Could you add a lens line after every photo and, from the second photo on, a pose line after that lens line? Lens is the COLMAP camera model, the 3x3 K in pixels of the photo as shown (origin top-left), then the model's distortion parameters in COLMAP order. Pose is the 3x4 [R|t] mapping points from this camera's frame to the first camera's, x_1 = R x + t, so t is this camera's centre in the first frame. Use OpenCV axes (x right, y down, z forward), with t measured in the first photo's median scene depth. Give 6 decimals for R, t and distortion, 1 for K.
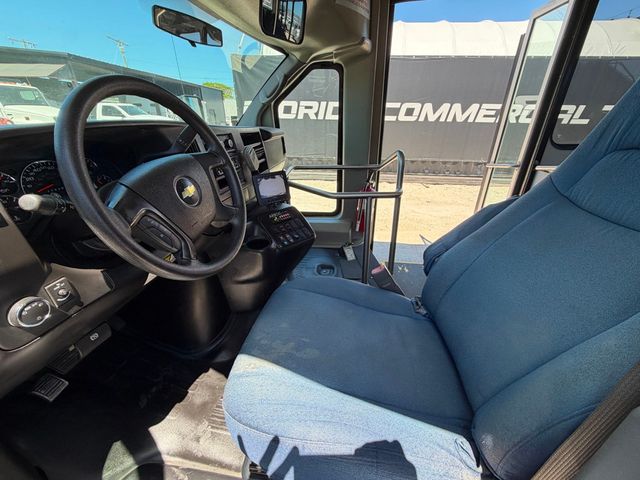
lens RADIAL K [[255.3, 0, 318.9], [0, 255.3, 240.8], [0, 0, 1]] dist [-0.000438, 0.000178]
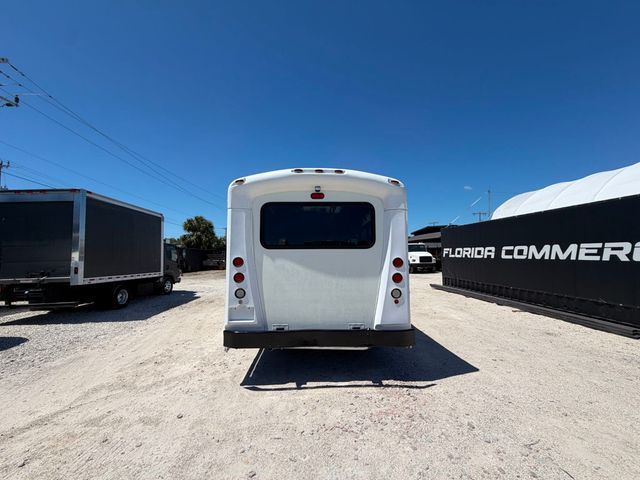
lens RADIAL K [[255.3, 0, 318.9], [0, 255.3, 240.8], [0, 0, 1]] dist [-0.000438, 0.000178]
pose [[0.143581, -0.066130, -0.987427, 5.260932], [-0.435898, 0.891539, -0.123092, 0.102267], [0.888469, 0.448091, 0.099182, -0.087716]]
